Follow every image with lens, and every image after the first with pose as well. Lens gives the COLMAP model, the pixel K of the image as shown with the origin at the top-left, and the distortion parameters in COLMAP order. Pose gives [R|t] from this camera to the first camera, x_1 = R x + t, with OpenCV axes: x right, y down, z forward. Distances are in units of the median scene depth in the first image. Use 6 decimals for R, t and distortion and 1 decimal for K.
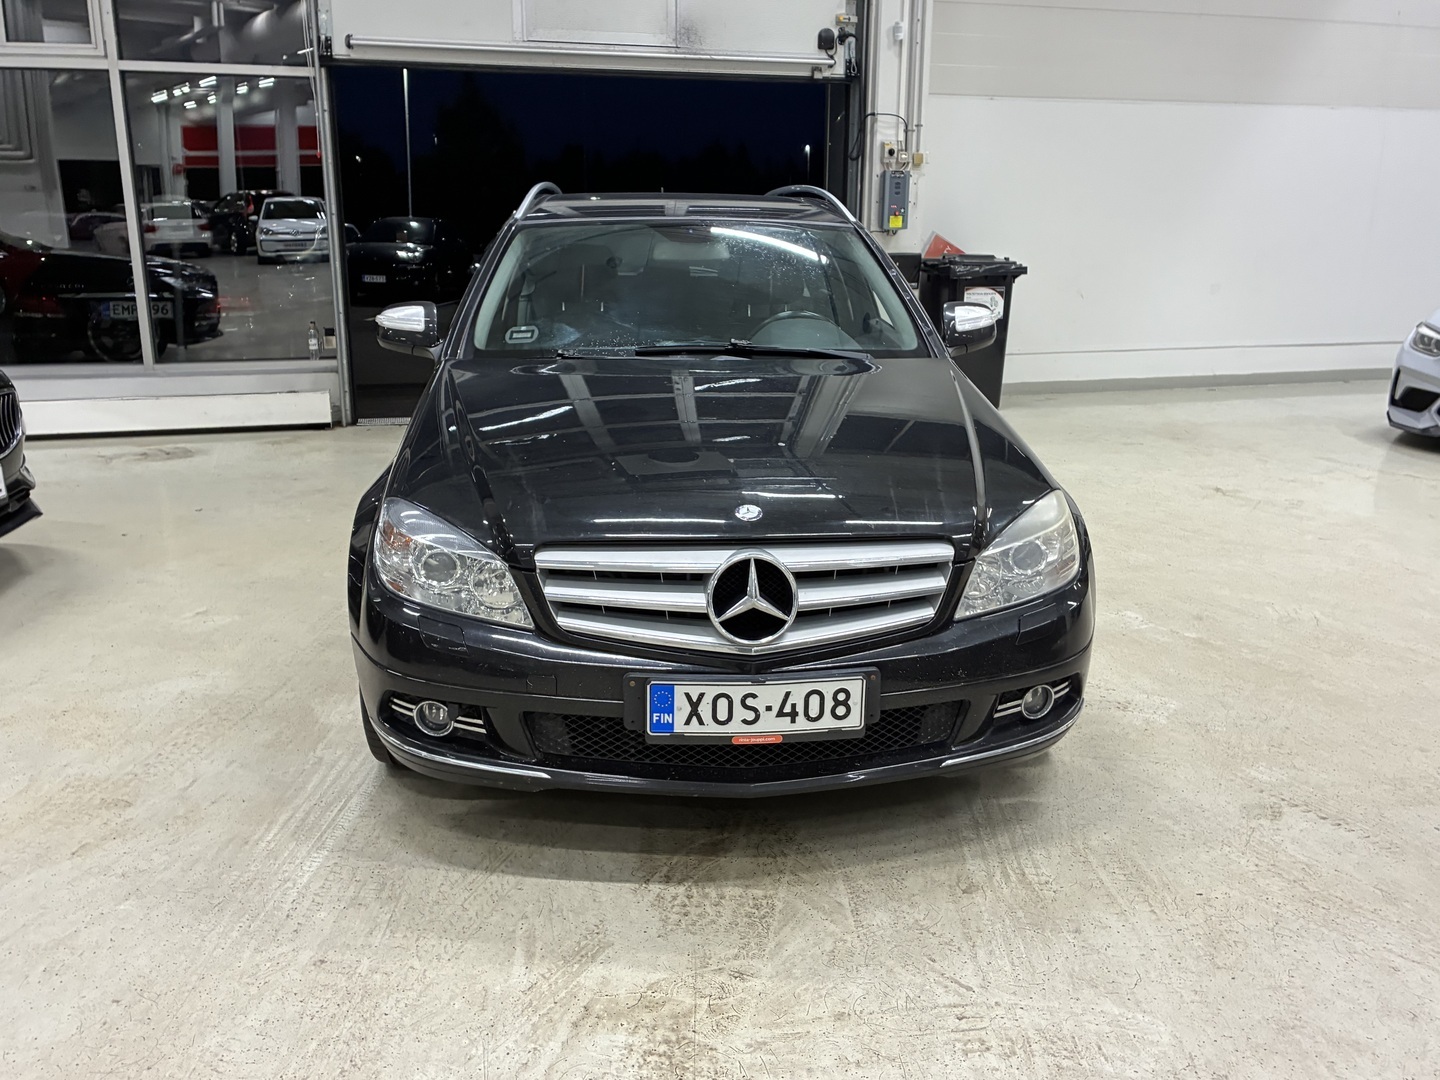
lens RADIAL K [[1208.6, 0, 720.0], [0, 1208.6, 540.0], [0, 0, 1]] dist [0.028762, -0.004795]
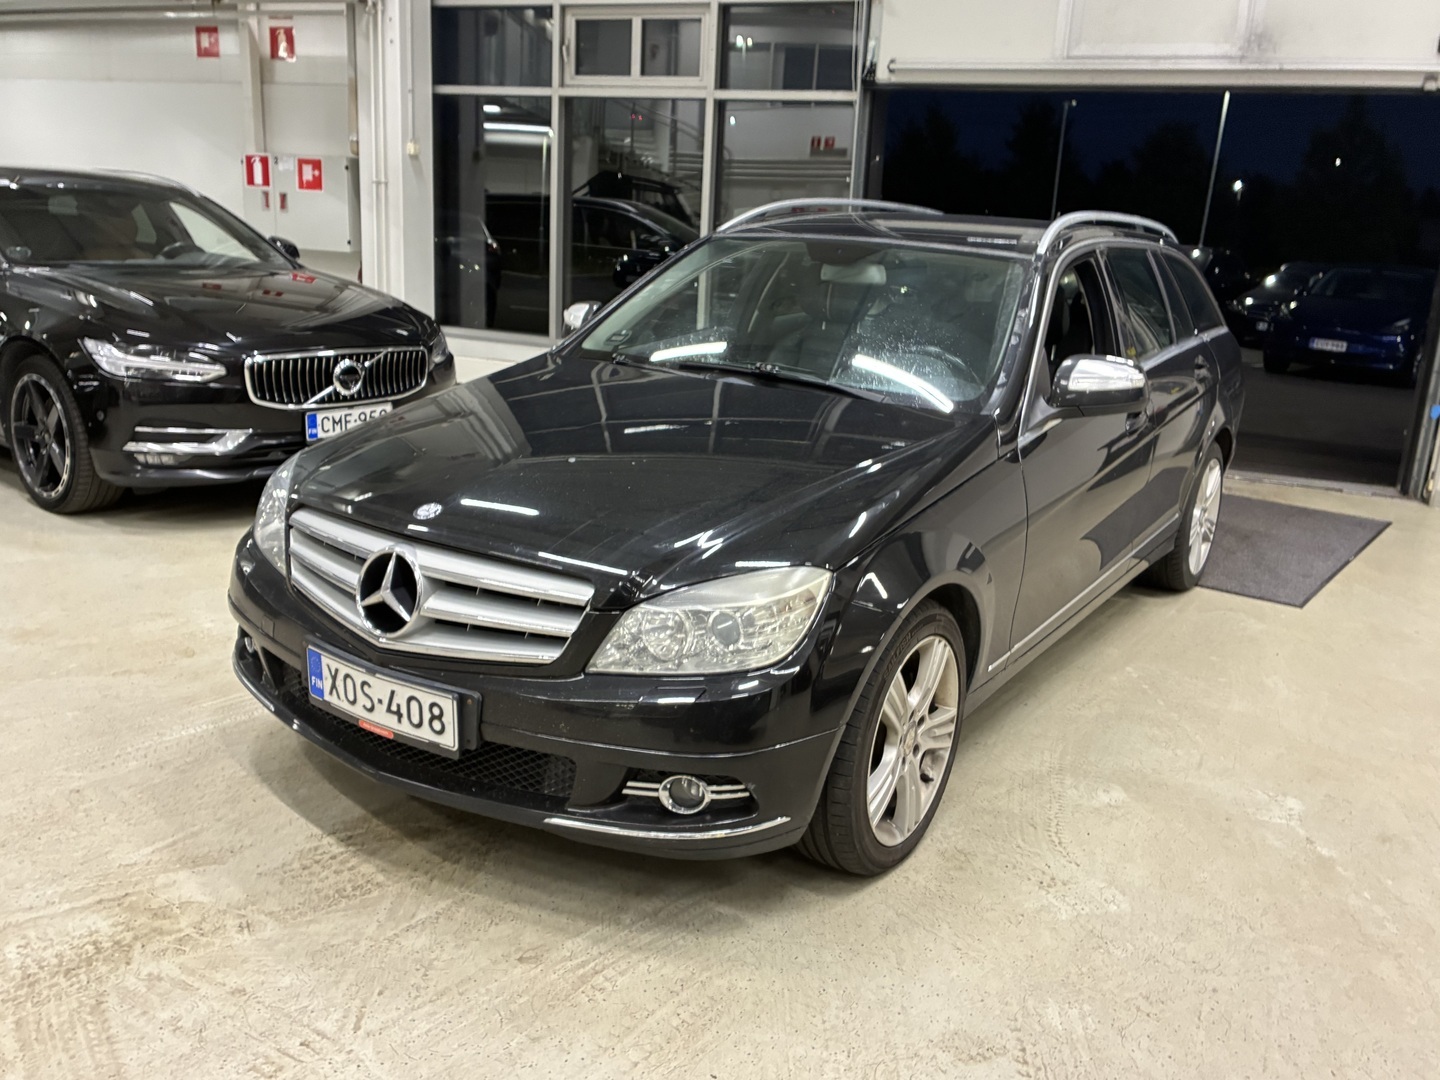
lens RADIAL K [[1201.8, 0, 726.1], [0, 1201.8, 563.5], [0, 0, 1]] dist [0.033468, -0.013084]
pose [[0.782905, 0.209690, -0.585739, 0.809623], [-0.211245, 0.975152, 0.066743, -0.099340], [0.585180, 0.071481, 0.807747, 0.332035]]
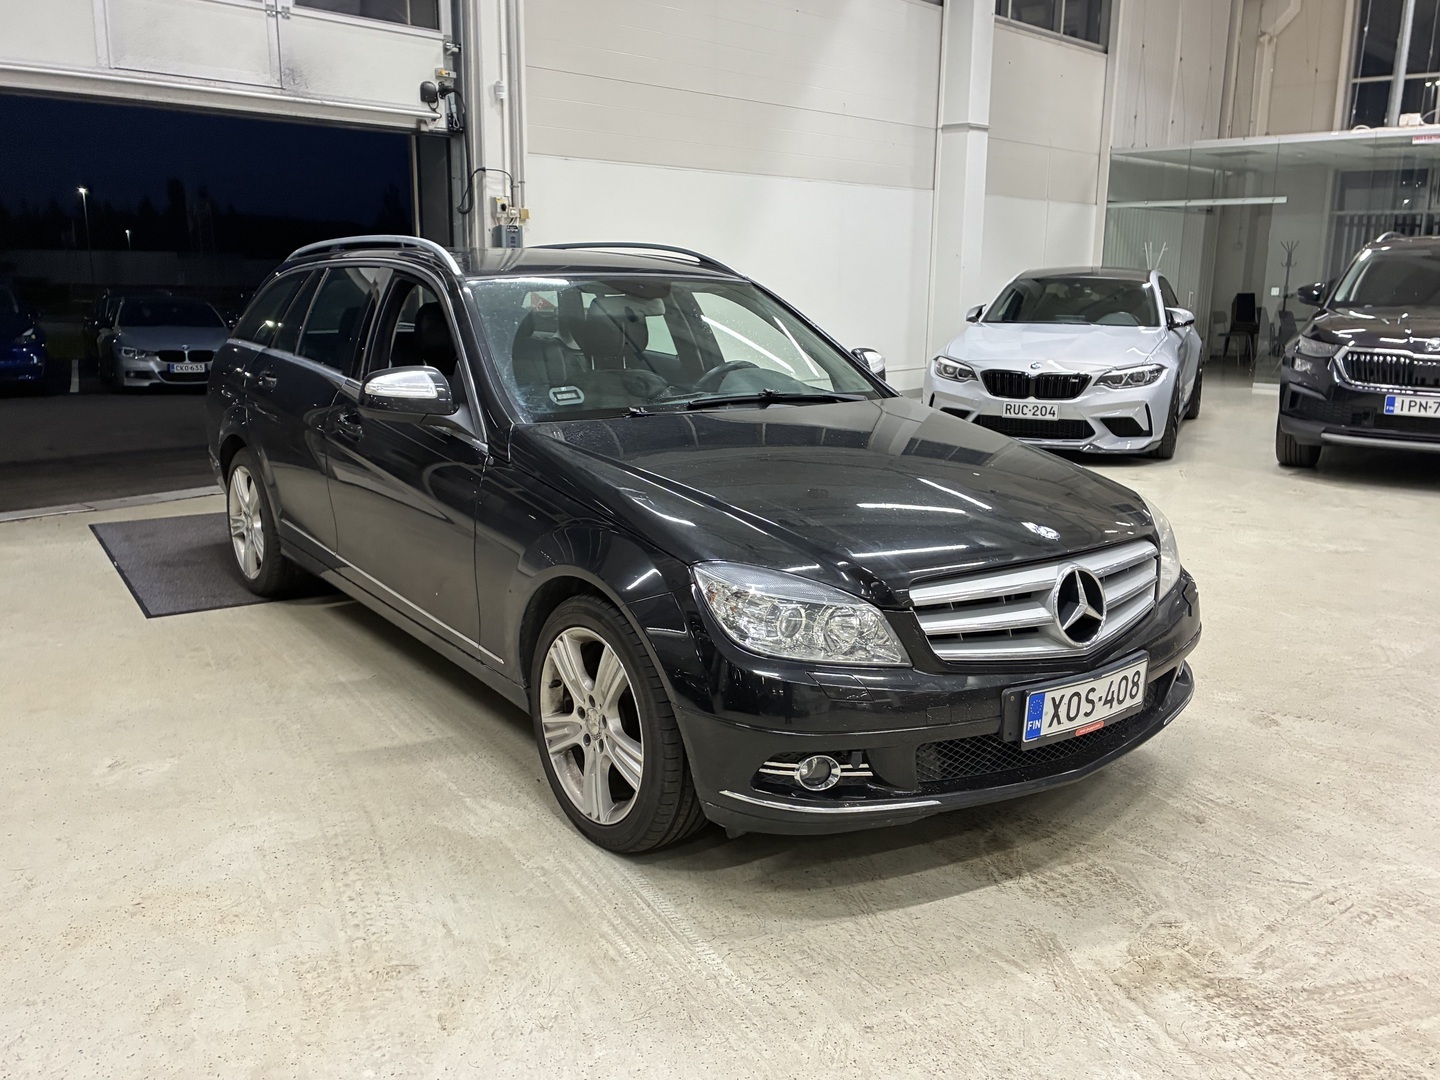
lens RADIAL K [[1208.6, 0, 720.0], [0, 1208.6, 540.0], [0, 0, 1]] dist [0.028762, -0.004795]
pose [[0.854486, -0.113683, 0.506883, -0.810945], [0.133073, 0.991104, -0.002046, -0.054846], [-0.502141, 0.069200, 0.862012, 0.168895]]
